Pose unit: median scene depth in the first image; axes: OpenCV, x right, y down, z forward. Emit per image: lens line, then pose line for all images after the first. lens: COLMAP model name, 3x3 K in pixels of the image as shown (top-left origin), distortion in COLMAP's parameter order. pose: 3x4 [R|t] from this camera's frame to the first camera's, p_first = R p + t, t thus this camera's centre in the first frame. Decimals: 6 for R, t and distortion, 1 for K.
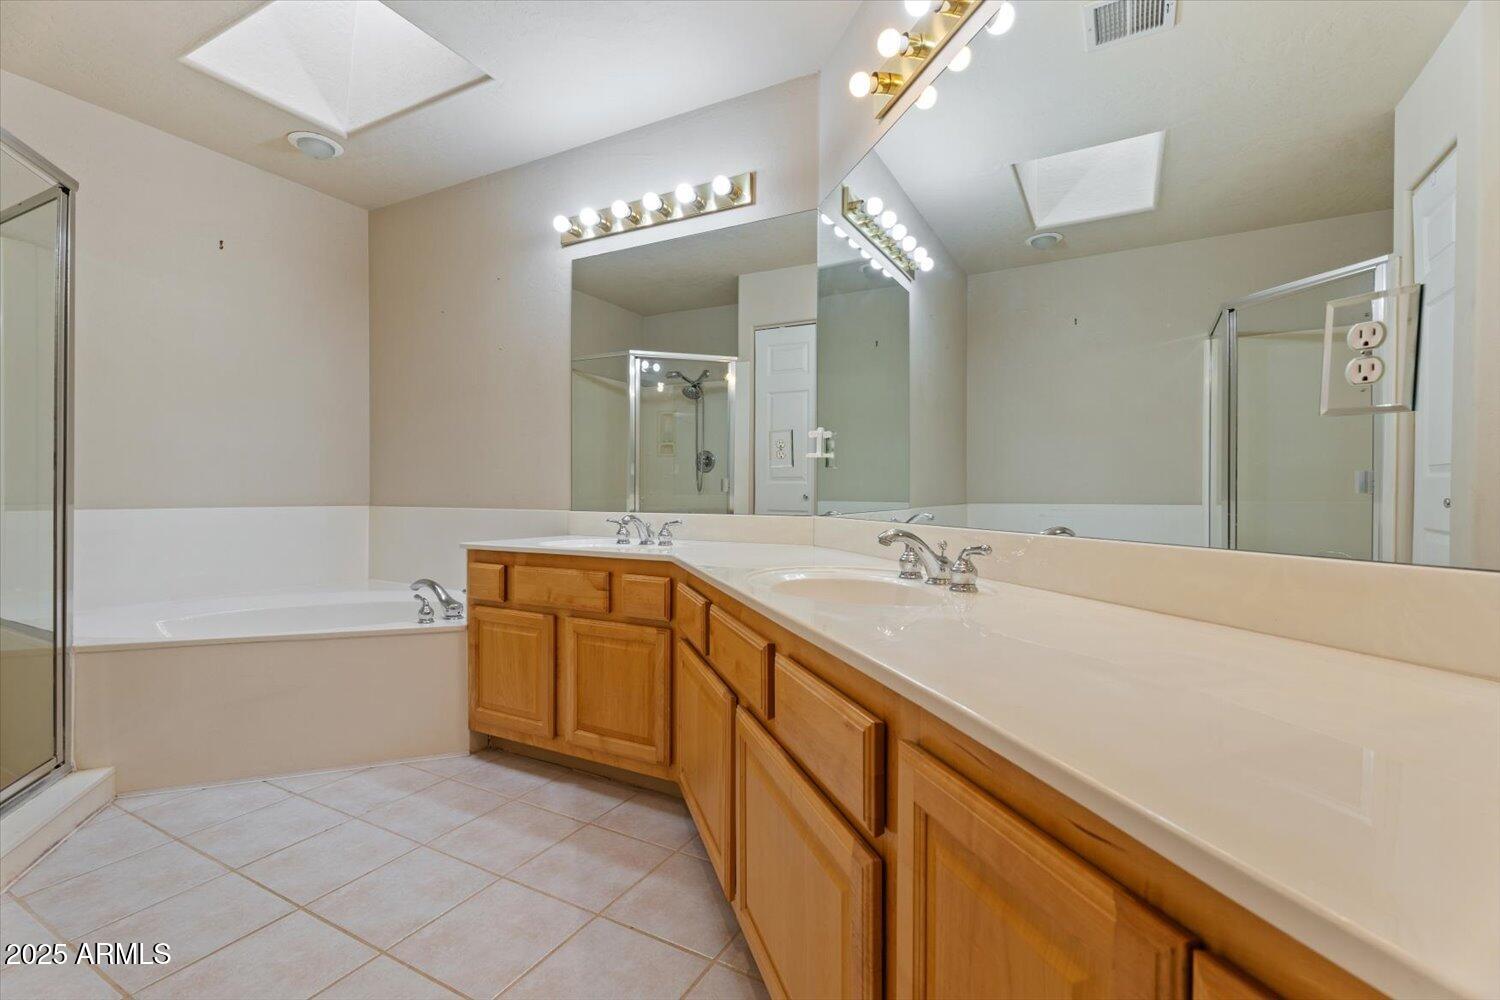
lens RADIAL K [[677.3, 0, 740.3], [0, 677.3, 499.9], [0, 0, 1]] dist [-0.001427, 0.000240]
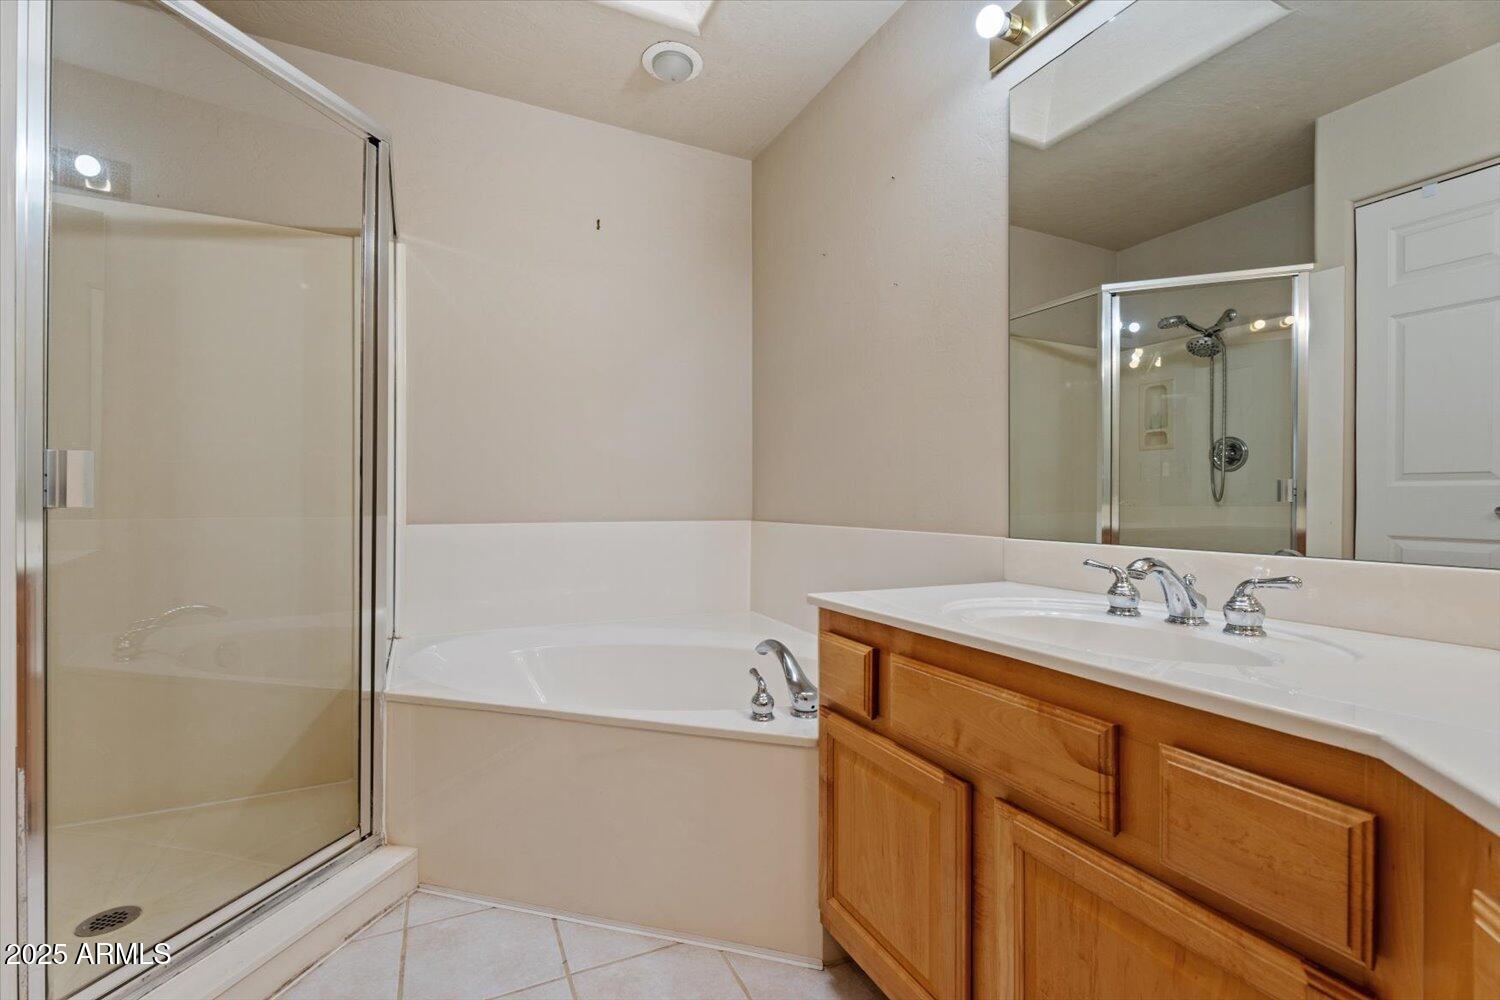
lens RADIAL K [[668.0, 0, 756.2], [0, 668.0, 506.9], [0, 0, 1]] dist [0.000171, 0.000062]
pose [[0.822020, 0.000363, -0.569458, -0.124827], [-0.002759, 0.999991, -0.003345, -0.008459], [0.569452, 0.004321, 0.822013, 0.499544]]
